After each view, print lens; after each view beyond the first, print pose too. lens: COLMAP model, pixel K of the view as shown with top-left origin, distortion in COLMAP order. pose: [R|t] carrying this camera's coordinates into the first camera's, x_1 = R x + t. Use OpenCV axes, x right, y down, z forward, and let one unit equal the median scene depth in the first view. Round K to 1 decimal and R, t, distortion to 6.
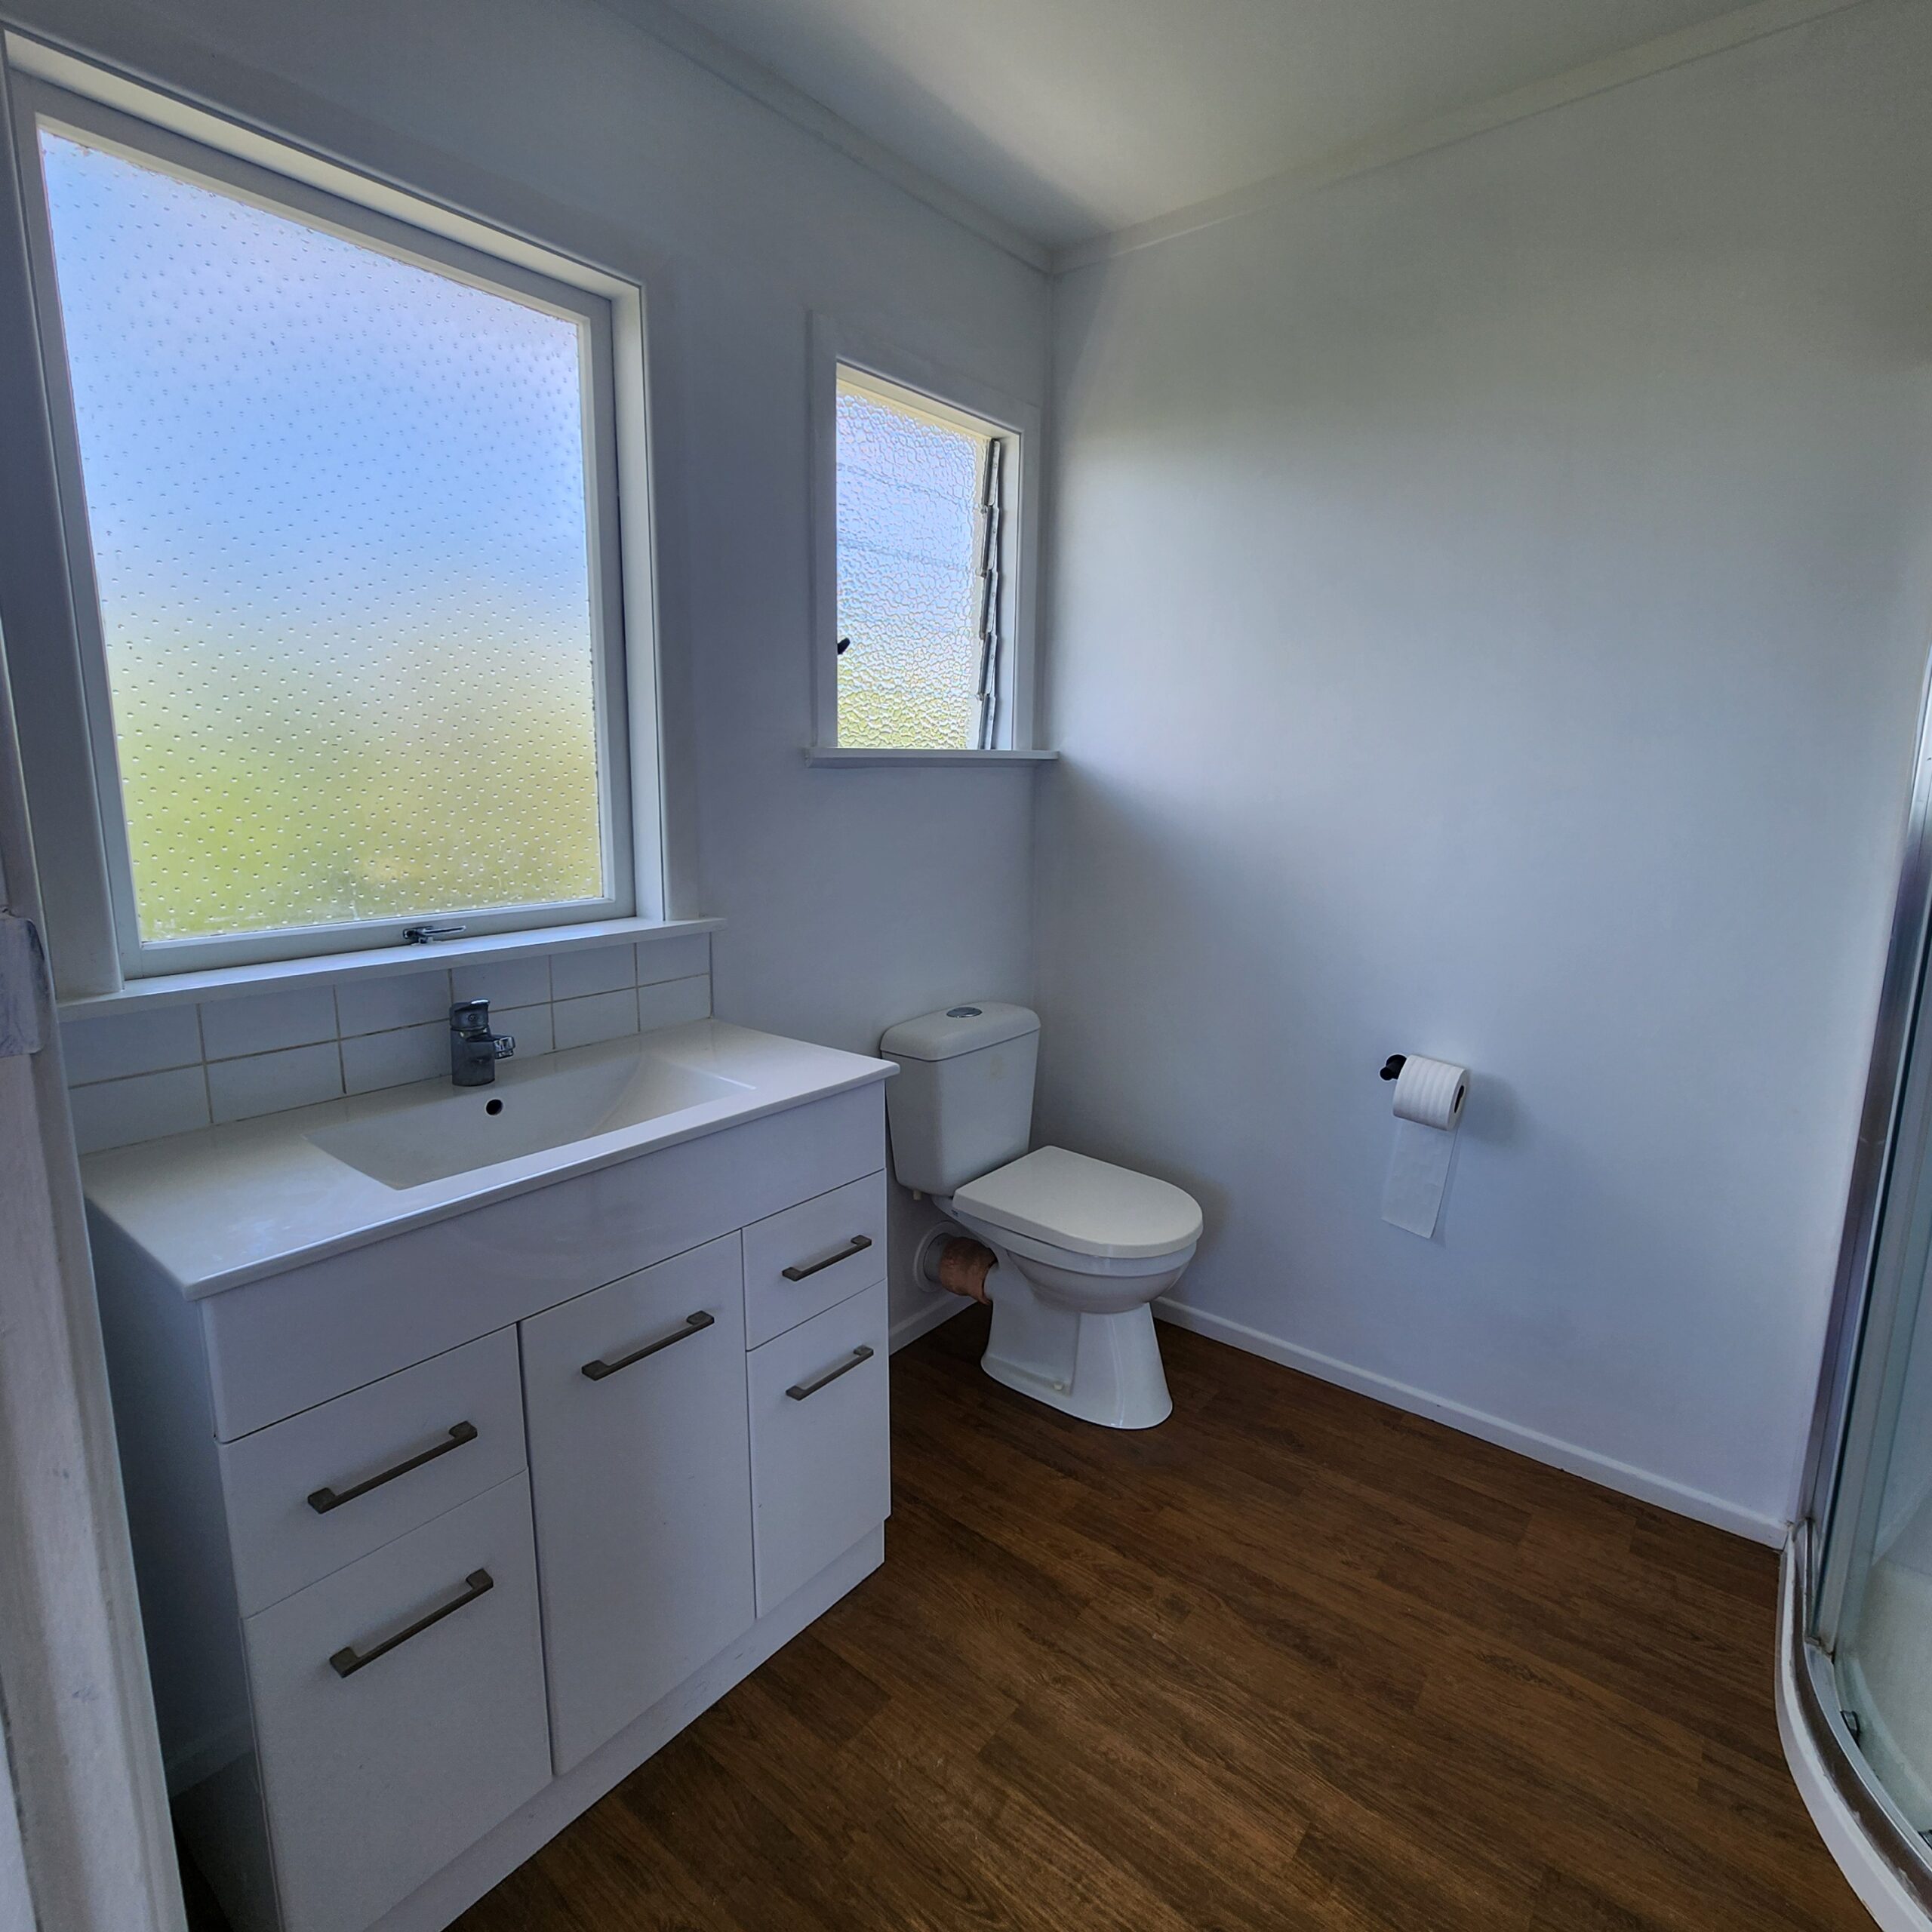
lens RADIAL K [[1042.0, 0, 966.0], [0, 1042.0, 966.0], [0, 0, 1]] dist [0.001595, -0.000171]
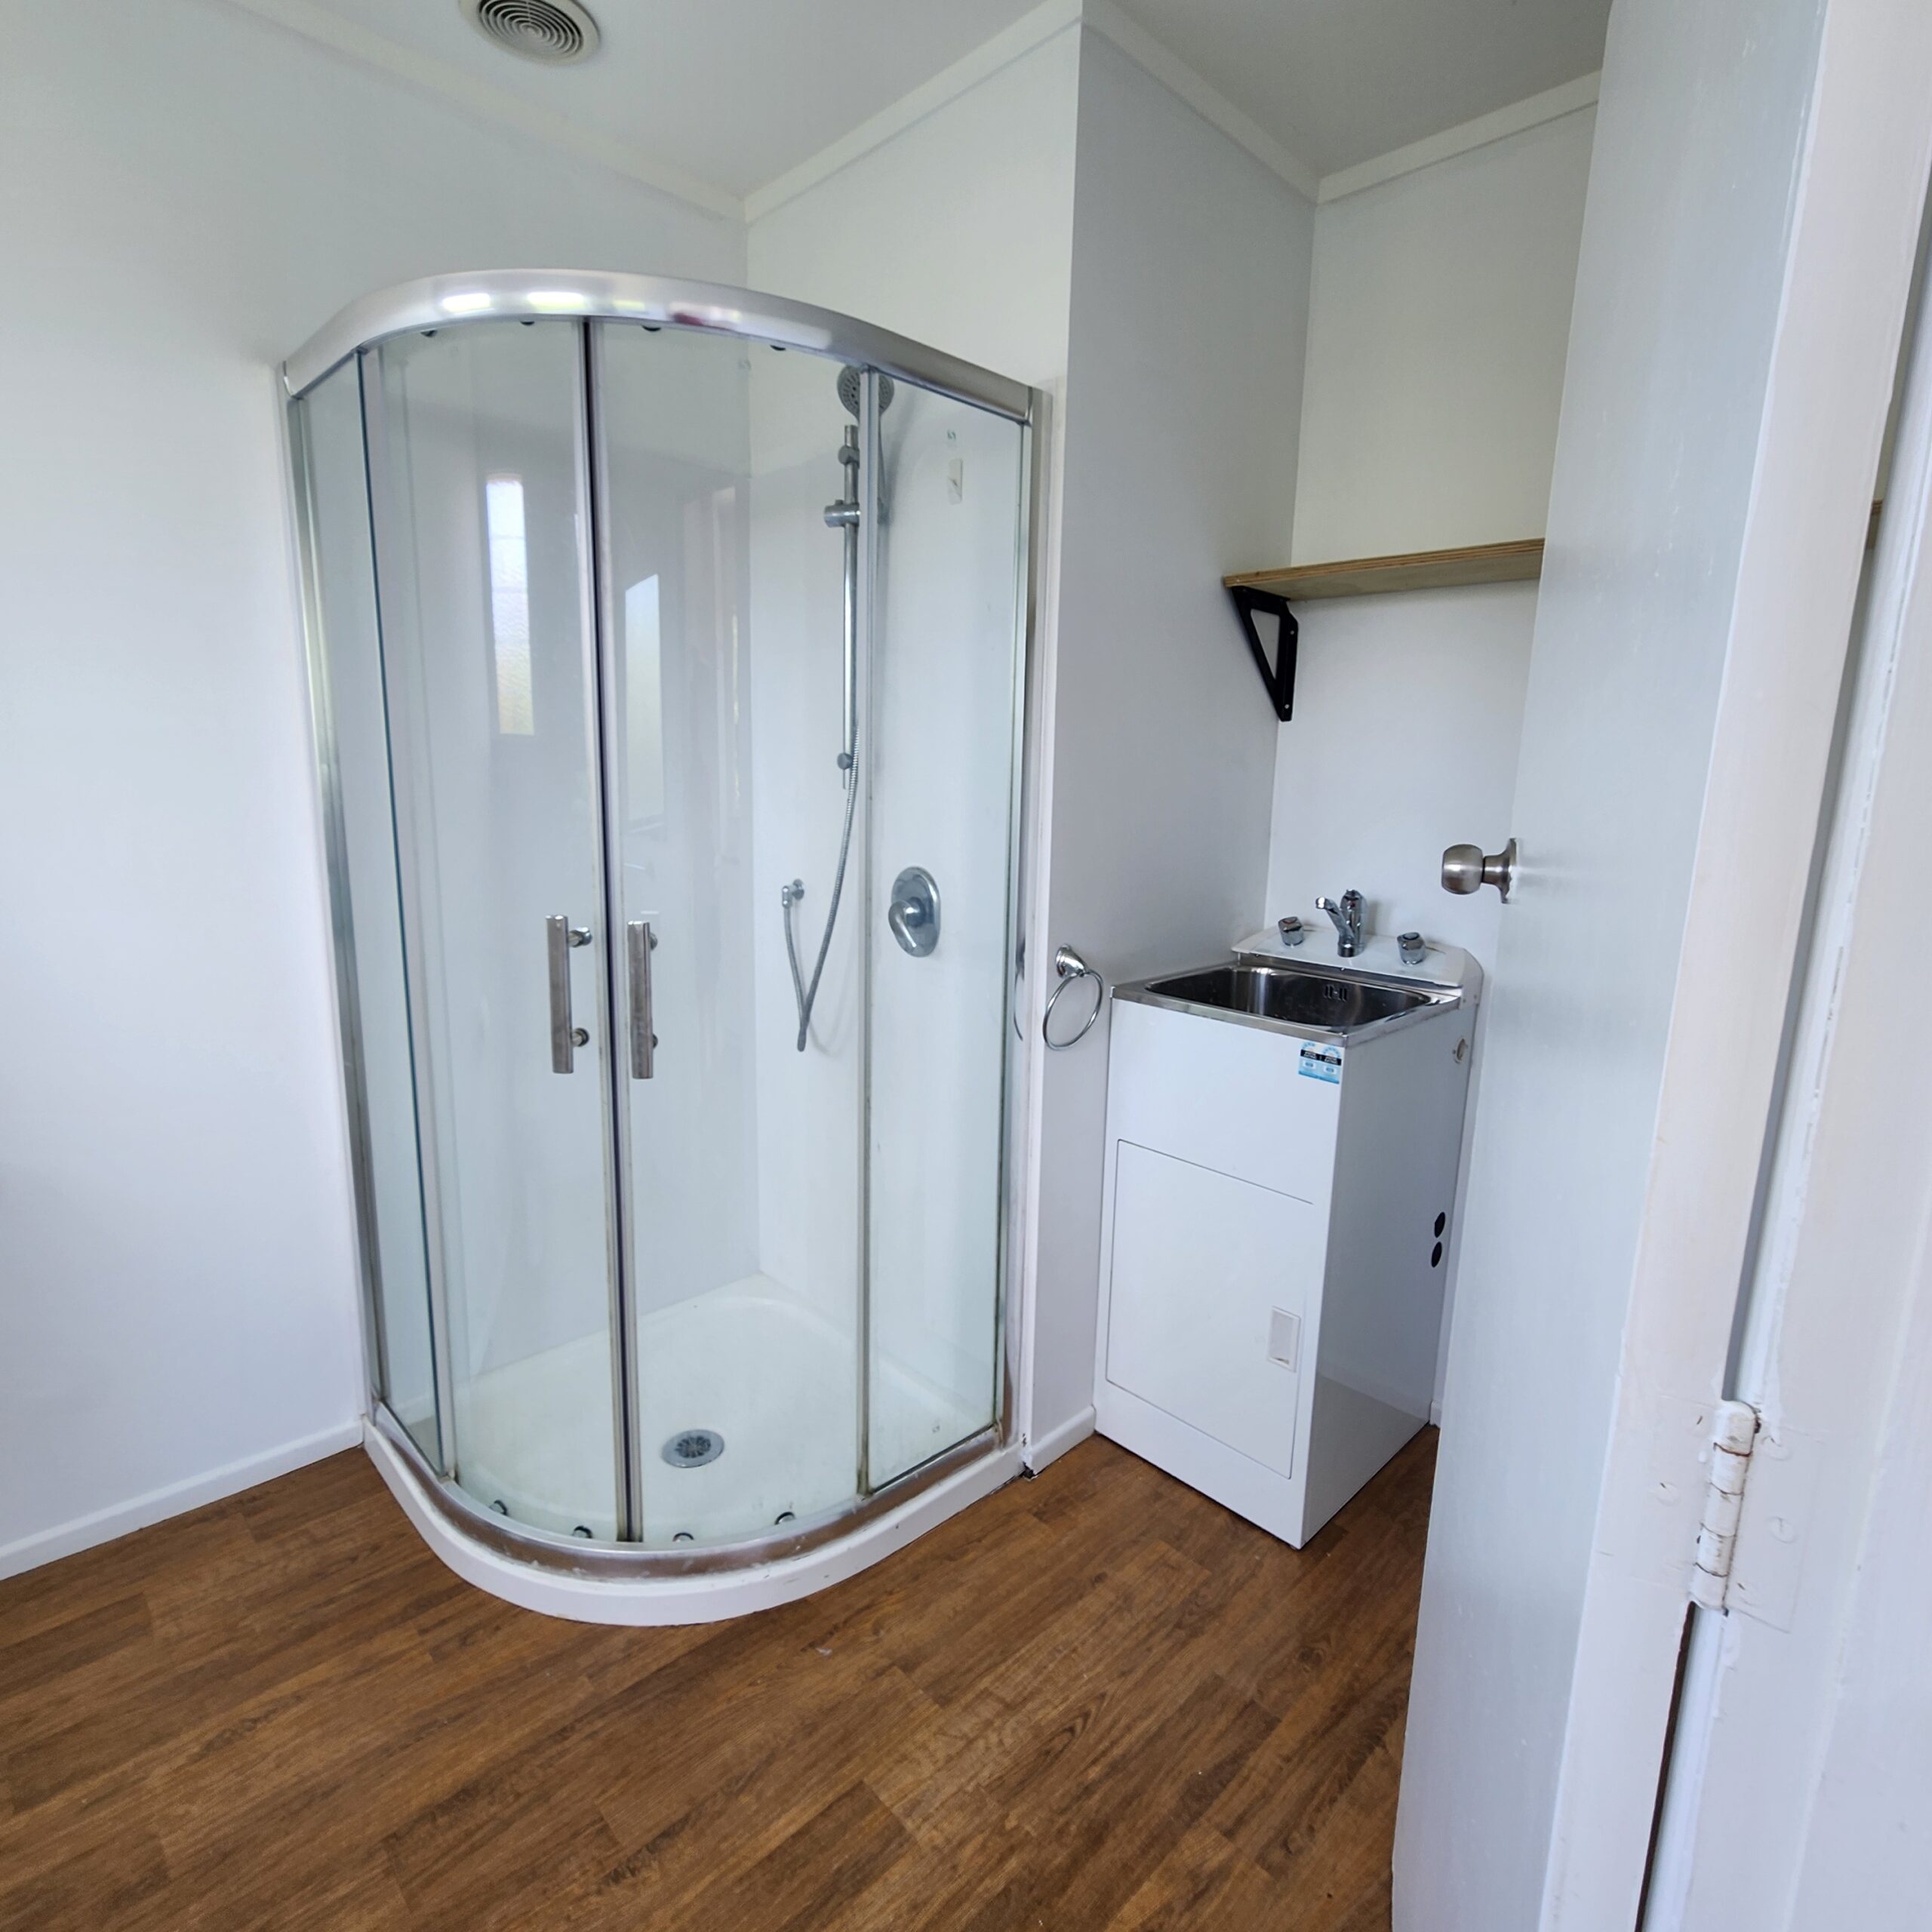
lens RADIAL K [[1077.3, 0, 977.8], [0, 1077.3, 960.4], [0, 0, 1]] dist [0.018766, 0.000121]
pose [[0.104323, -0.177225, 0.978626, -0.235377], [0.145731, 0.976098, 0.161232, -0.036485], [-0.983809, 0.125796, 0.127656, 0.188233]]
